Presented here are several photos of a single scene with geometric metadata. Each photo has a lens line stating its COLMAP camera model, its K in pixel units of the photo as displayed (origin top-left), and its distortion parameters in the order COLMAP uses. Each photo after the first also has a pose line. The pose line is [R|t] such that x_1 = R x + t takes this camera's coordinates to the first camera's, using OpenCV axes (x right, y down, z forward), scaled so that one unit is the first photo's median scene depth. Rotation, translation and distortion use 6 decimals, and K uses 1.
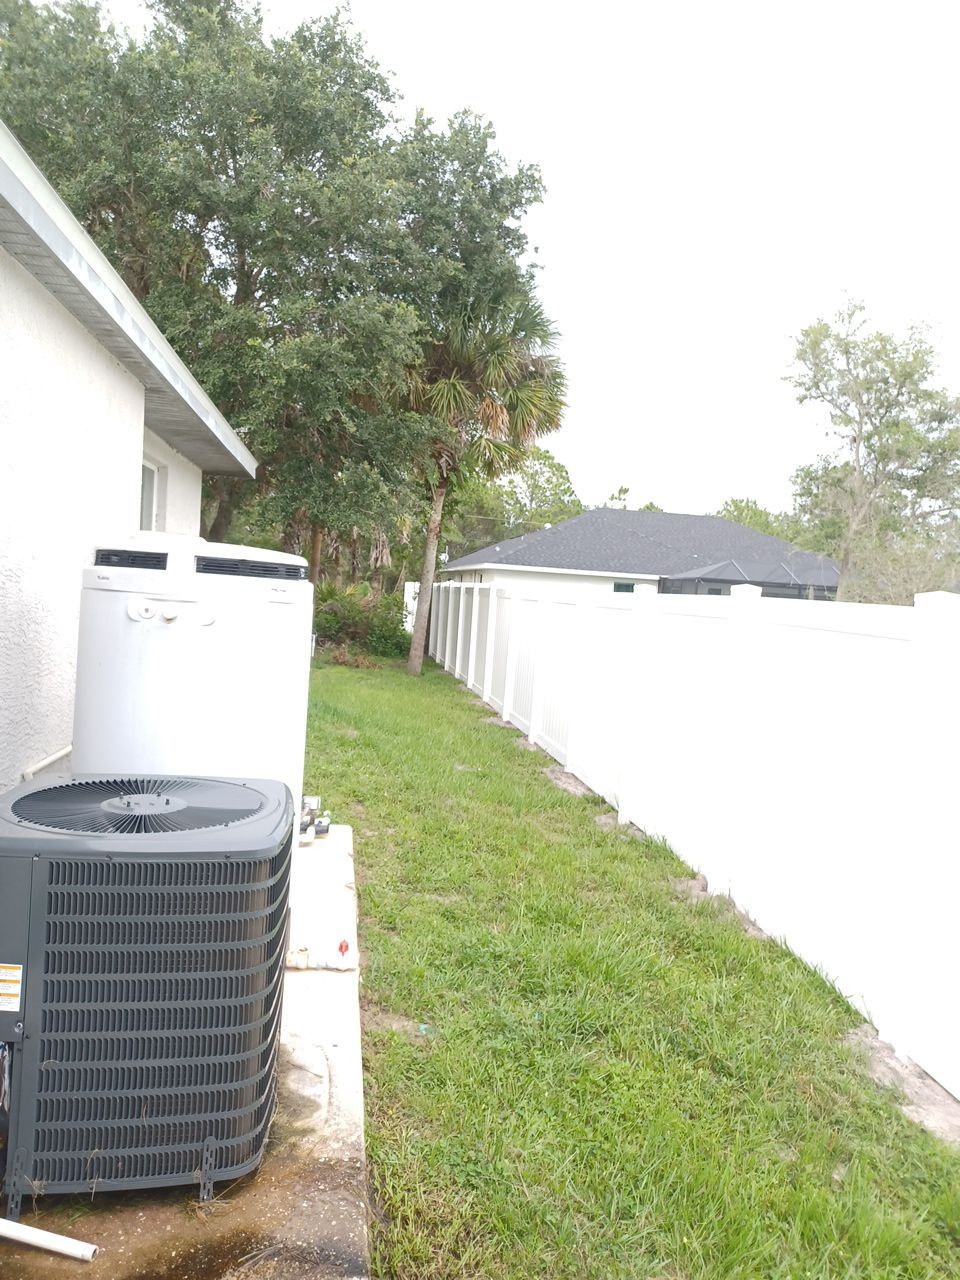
lens RADIAL K [[923.7, 0, 483.0], [0, 923.7, 646.5], [0, 0, 1]] dist [0.057175, -0.042851]
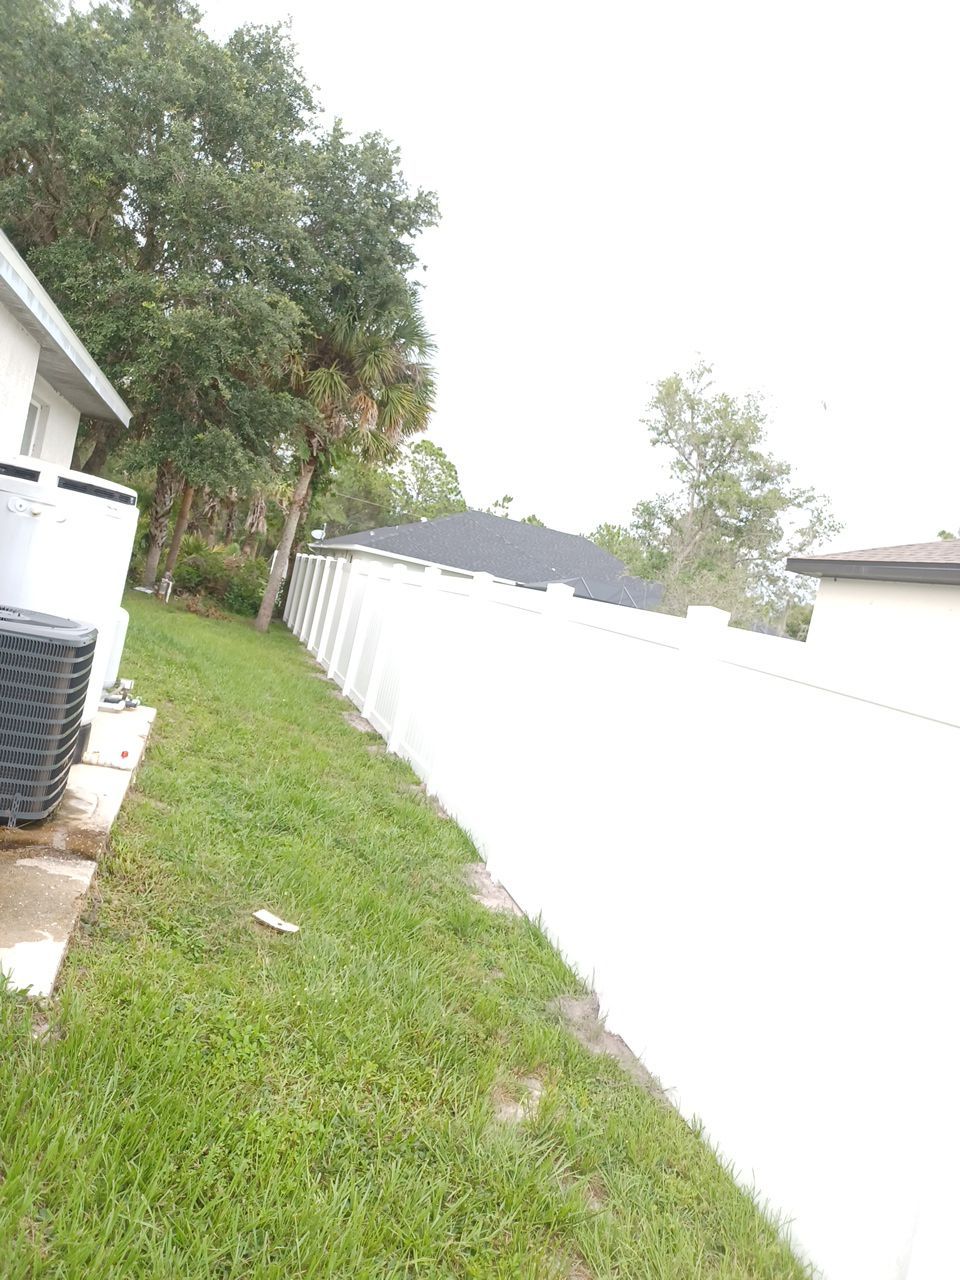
lens RADIAL K [[945.2, 0, 480.0], [0, 945.2, 640.0], [0, 0, 1]] dist [0.105300, -0.157034]
pose [[0.982165, 0.144160, 0.120701, 0.048080], [-0.143558, 0.989547, -0.013720, 0.019912], [-0.121417, -0.003852, 0.992594, -0.143412]]
